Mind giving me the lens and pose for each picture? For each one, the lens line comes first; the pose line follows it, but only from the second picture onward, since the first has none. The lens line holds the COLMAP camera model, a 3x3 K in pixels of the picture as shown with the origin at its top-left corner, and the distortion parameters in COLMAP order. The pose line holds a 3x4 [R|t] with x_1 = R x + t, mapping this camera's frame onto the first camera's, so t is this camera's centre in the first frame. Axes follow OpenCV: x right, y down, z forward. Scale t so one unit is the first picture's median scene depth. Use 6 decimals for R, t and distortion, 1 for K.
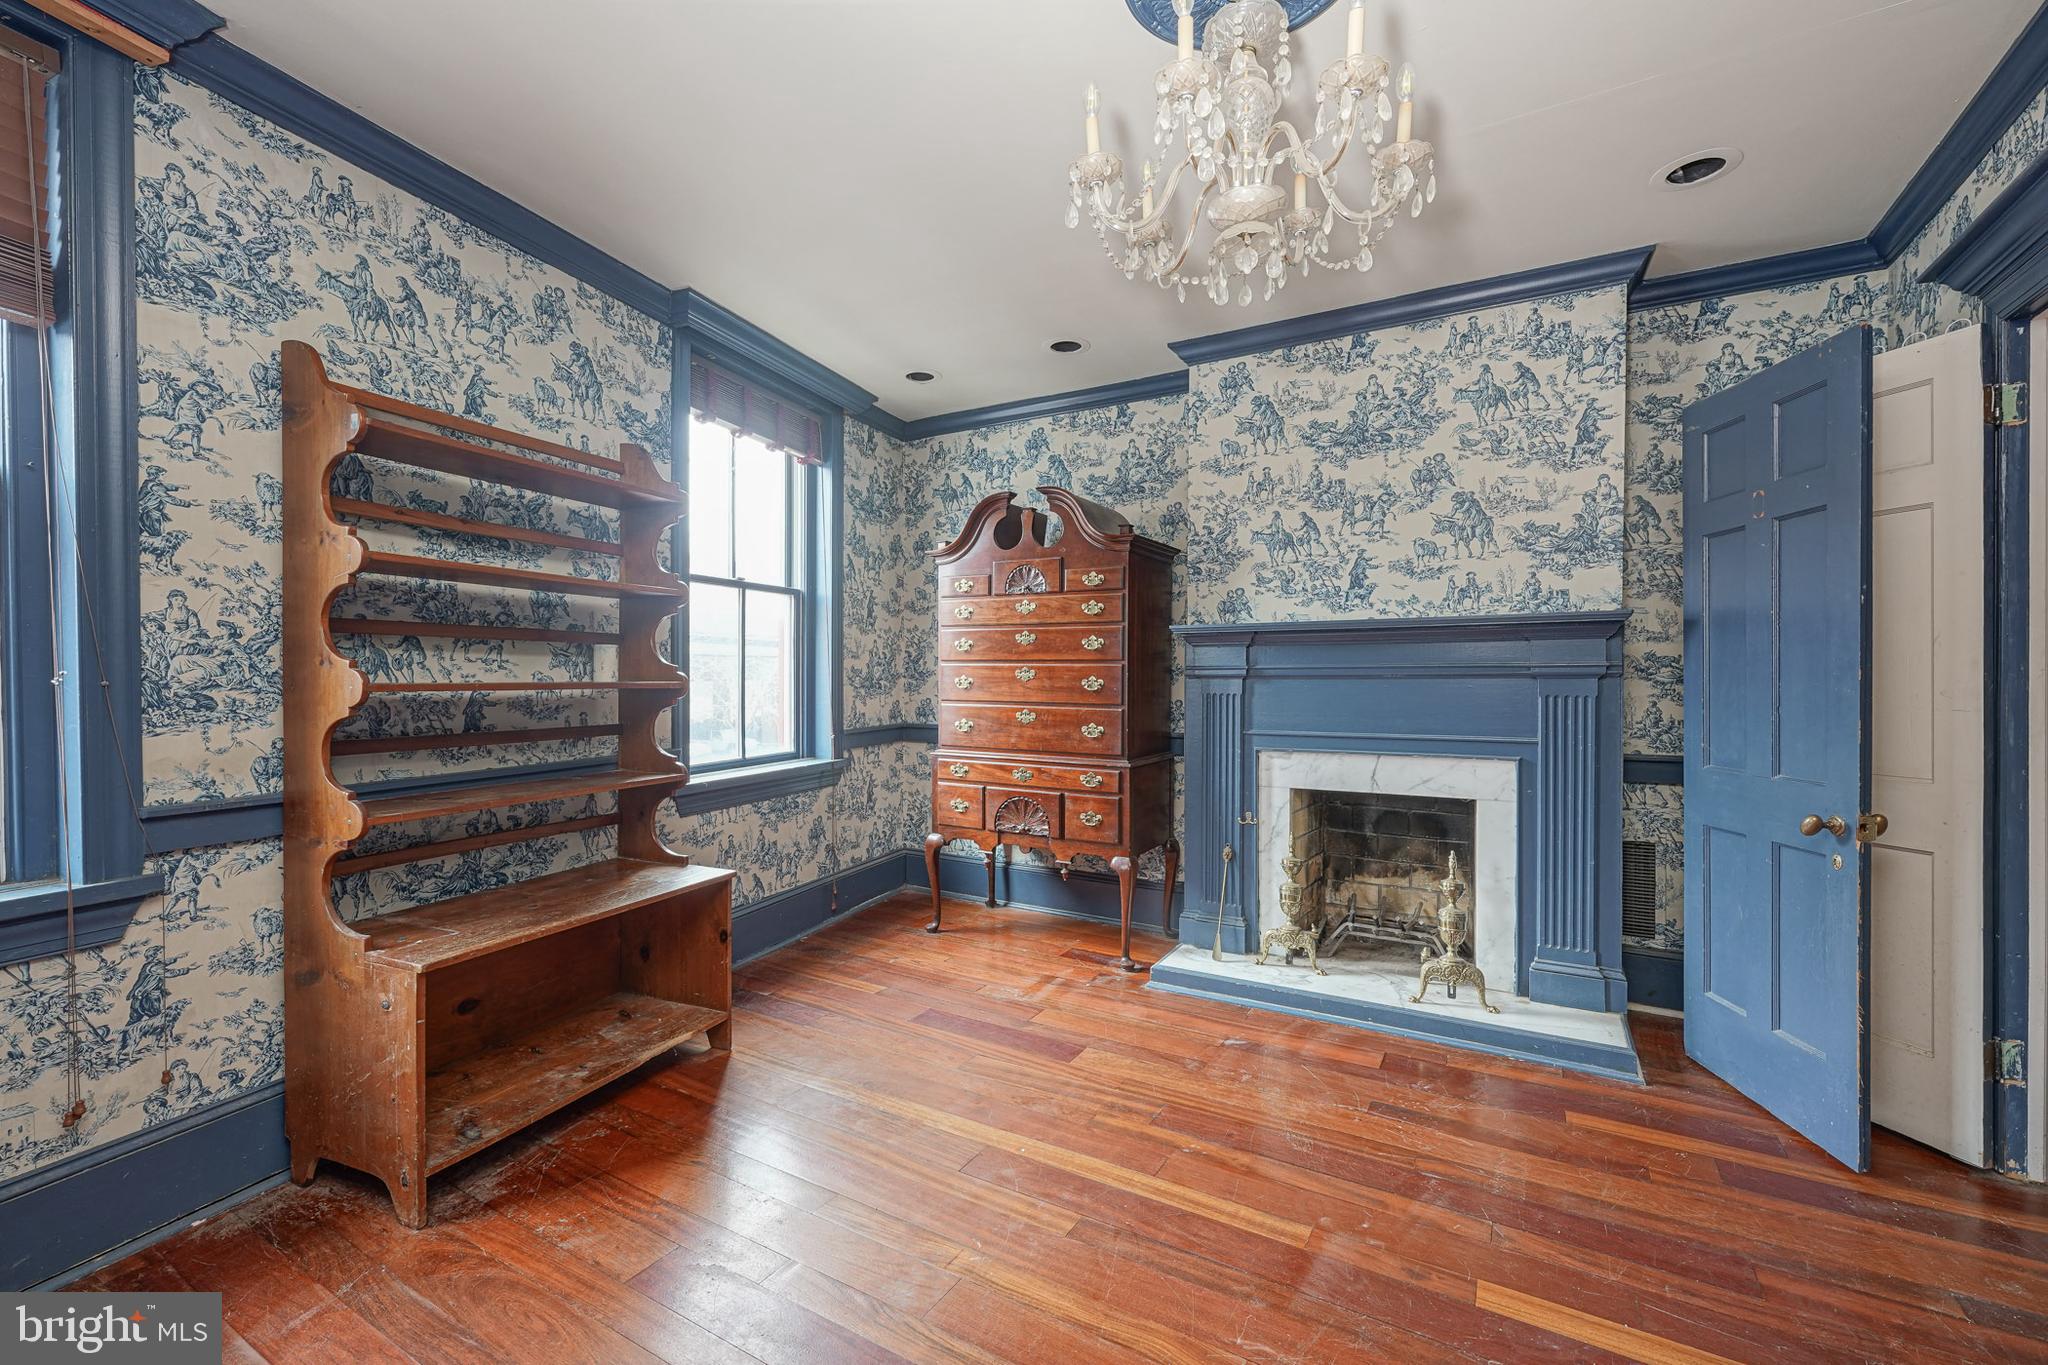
lens RADIAL K [[842.9, 0, 1024.0], [0, 842.9, 682.5], [0, 0, 1]] dist [-0.000606, 0.000100]
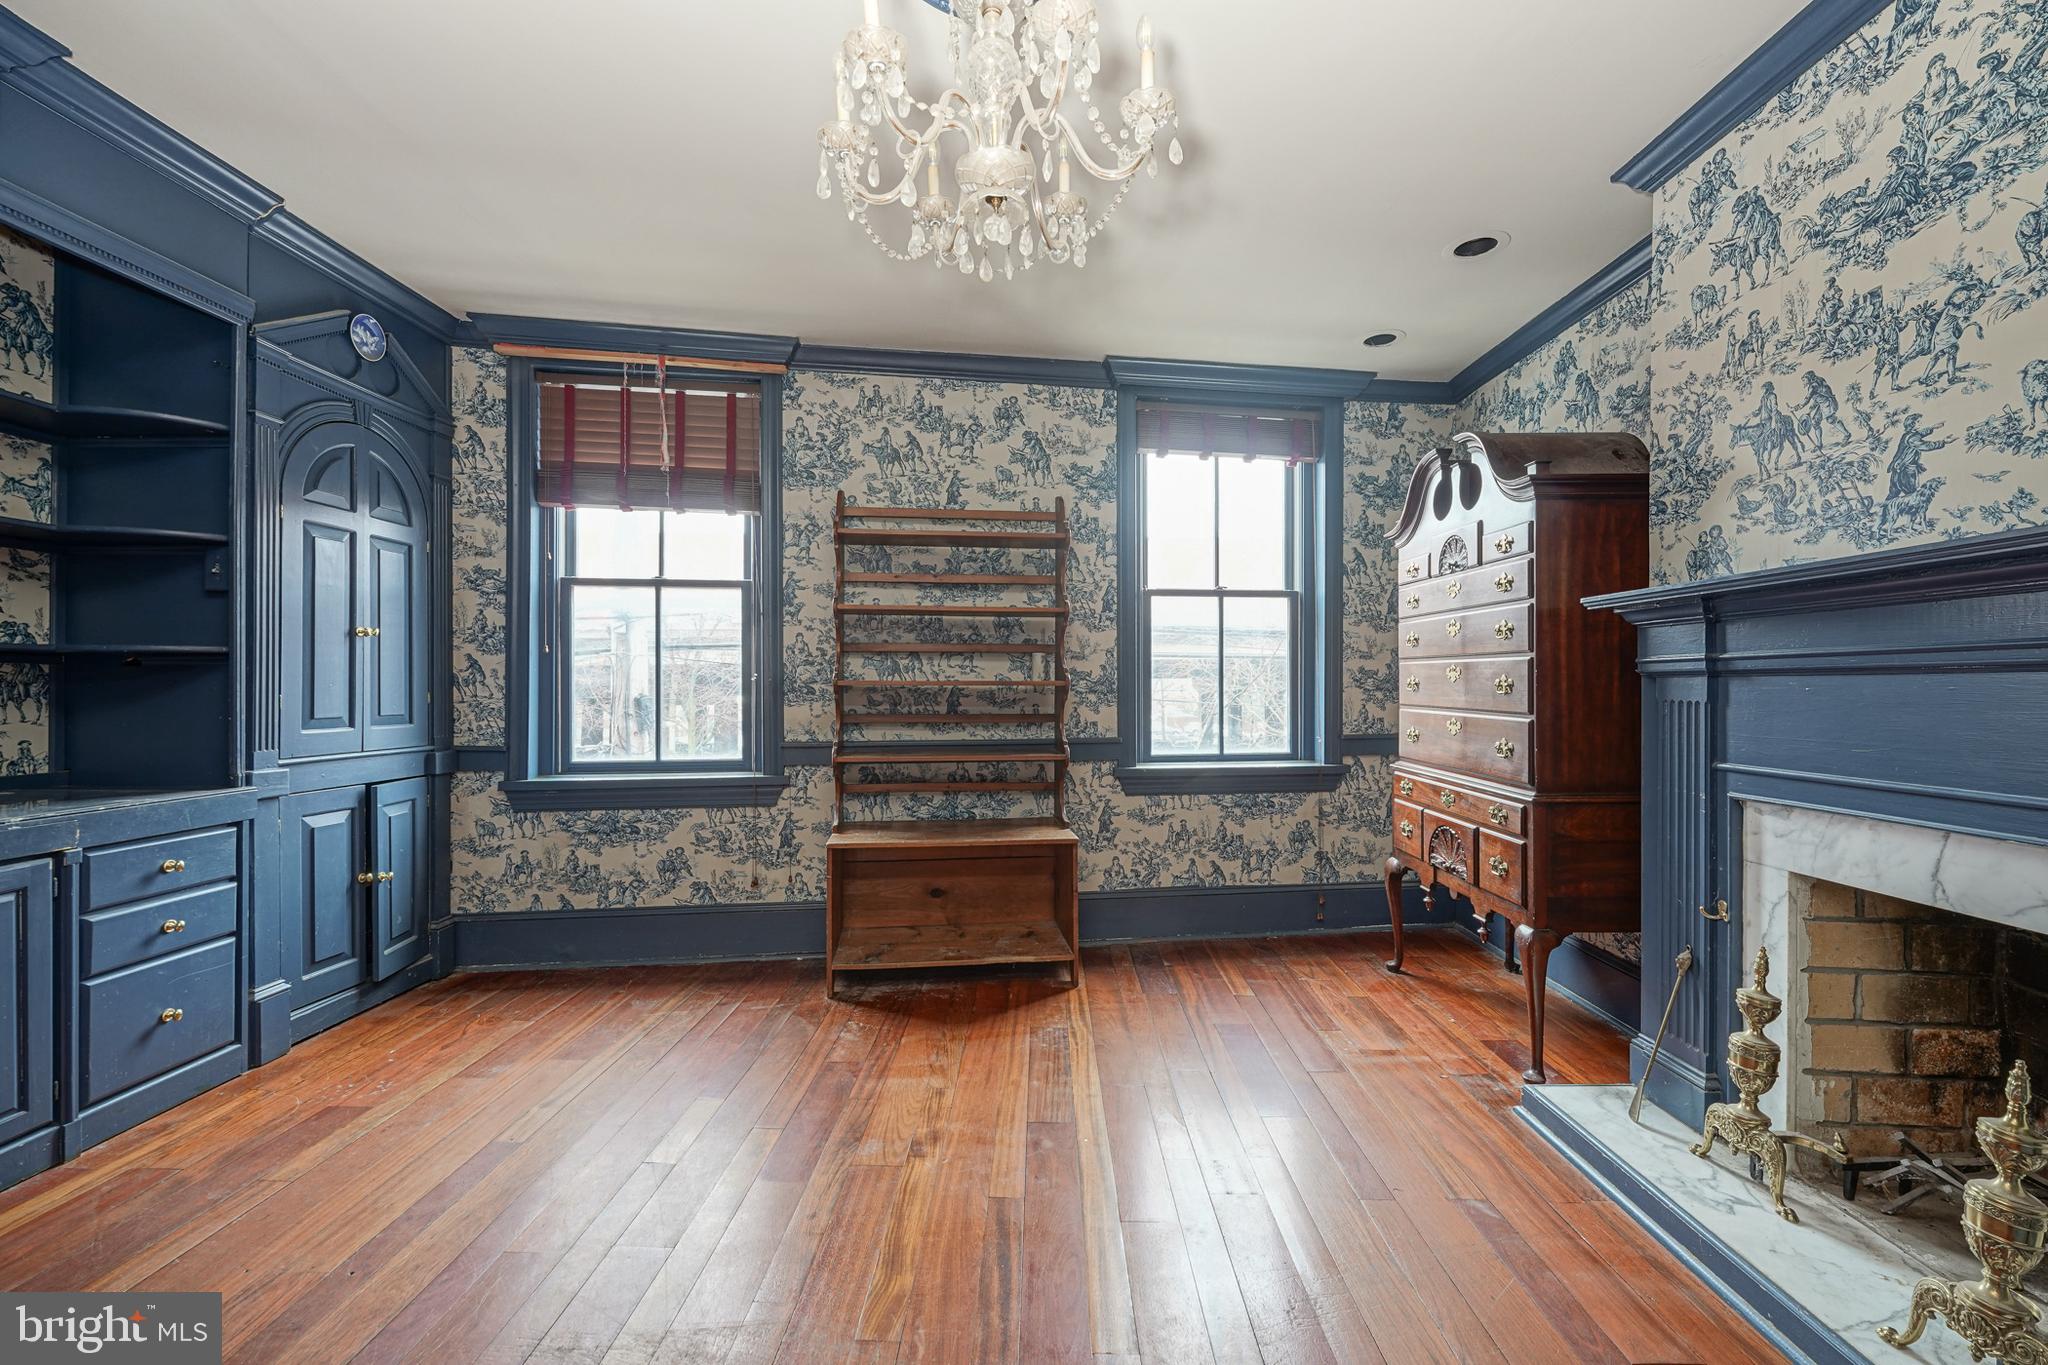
lens RADIAL K [[842.9, 0, 1024.0], [0, 842.9, 682.5], [0, 0, 1]] dist [-0.000606, 0.000100]
pose [[0.490809, -0.000325, -0.871267, 0.584766], [-0.007779, 0.999958, -0.004755, 0.007097], [0.871232, 0.009111, 0.490786, 0.300215]]
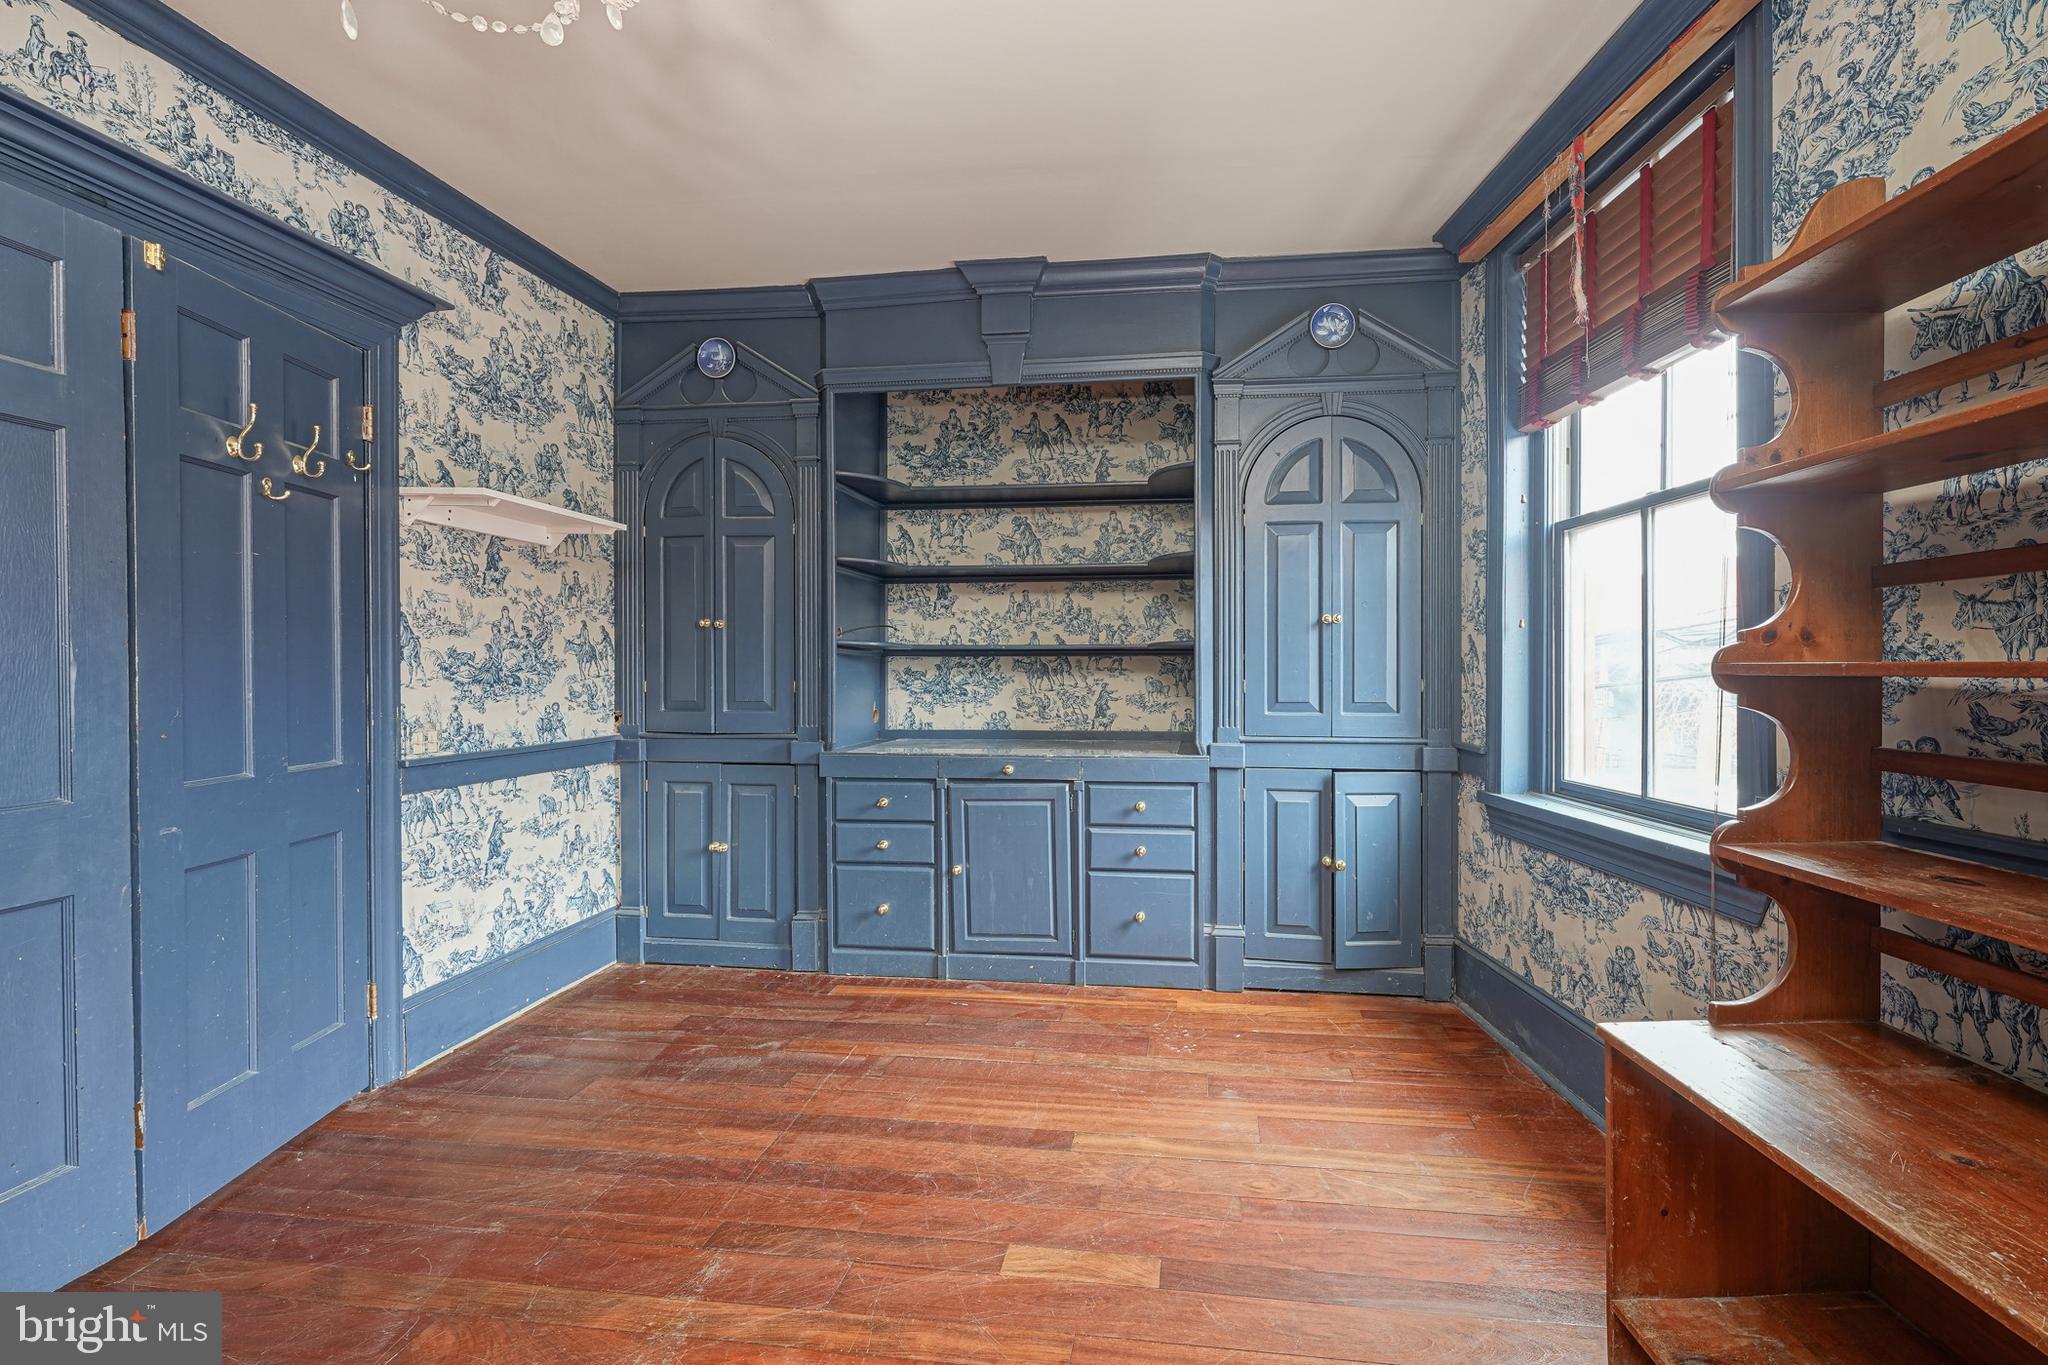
lens RADIAL K [[821.0, 0, 1021.0], [0, 821.0, 666.2], [0, 0, 1]] dist [-0.001043, 0.000044]
pose [[-0.921821, 0.004588, -0.387588, 0.039889], [0.002962, 0.999984, 0.004791, -0.000104], [0.387603, 0.003268, -0.921820, 0.888974]]
